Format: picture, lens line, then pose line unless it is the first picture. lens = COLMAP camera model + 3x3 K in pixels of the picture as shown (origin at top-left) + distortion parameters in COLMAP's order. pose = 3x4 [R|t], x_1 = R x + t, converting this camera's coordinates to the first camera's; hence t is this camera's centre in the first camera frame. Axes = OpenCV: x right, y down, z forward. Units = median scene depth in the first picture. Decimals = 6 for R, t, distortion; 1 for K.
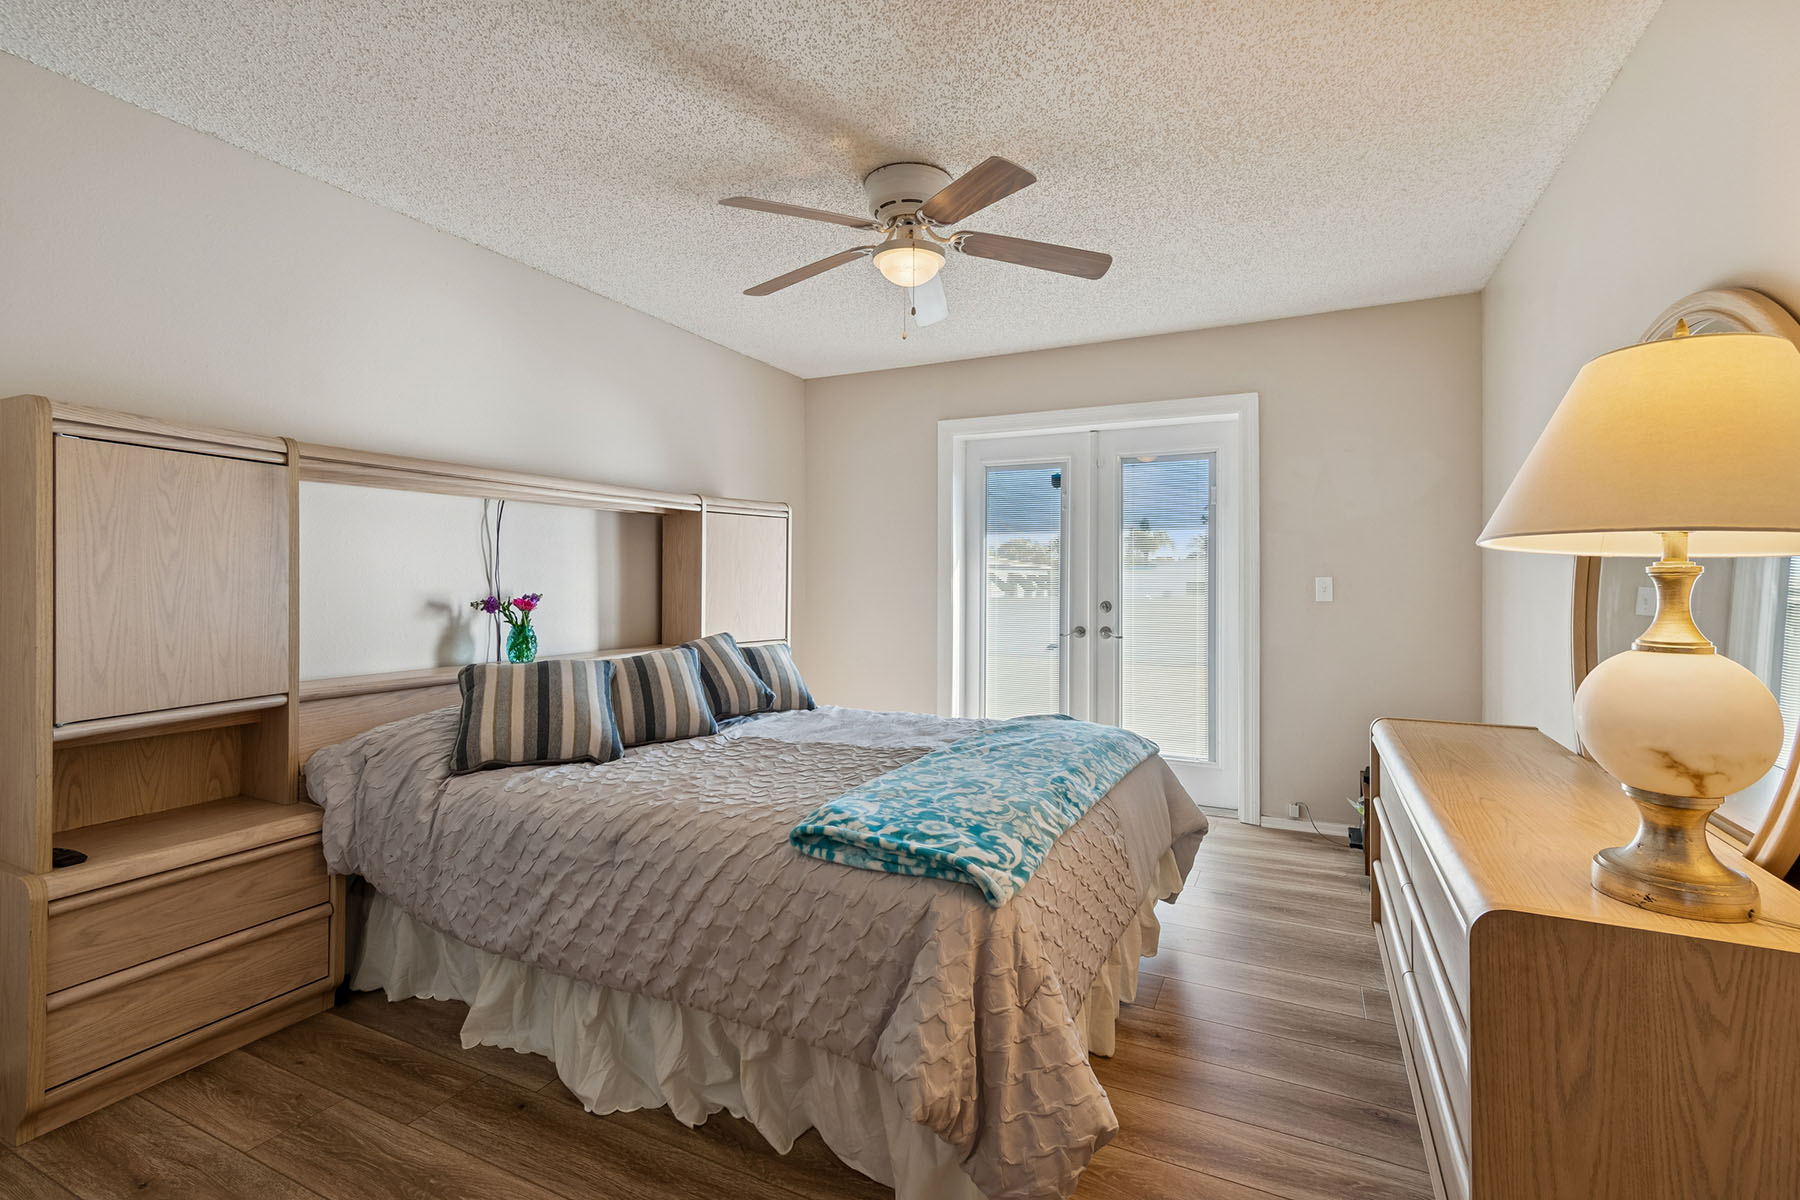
lens RADIAL K [[810.9, 0, 919.0], [0, 810.9, 607.0], [0, 0, 1]] dist [0.000297, -0.000415]
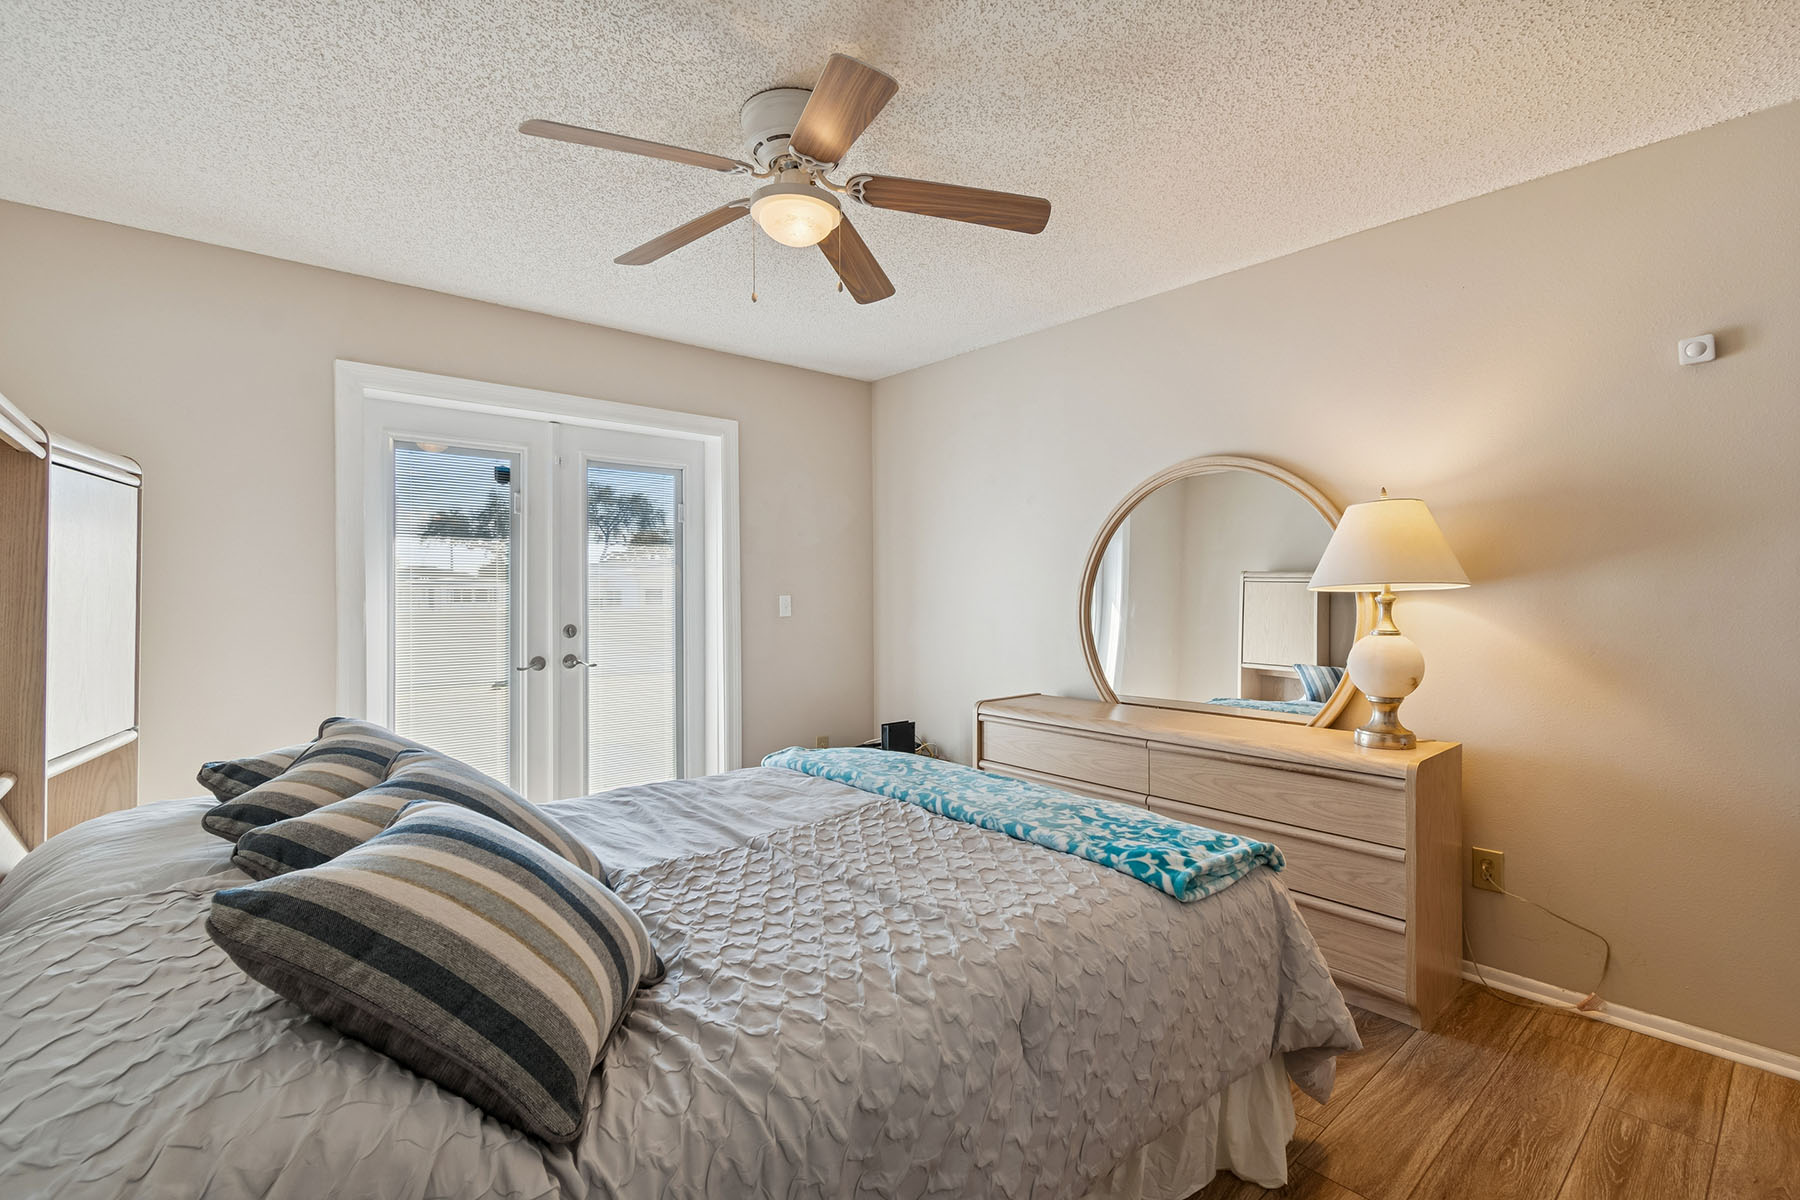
lens RADIAL K [[810.9, 0, 919.0], [0, 810.9, 607.0], [0, 0, 1]] dist [0.000297, -0.000415]
pose [[0.386255, -0.021894, 0.922132, -0.419041], [0.032829, 0.999411, 0.009977, -0.022826], [-0.921808, 0.026419, 0.386746, 0.338112]]
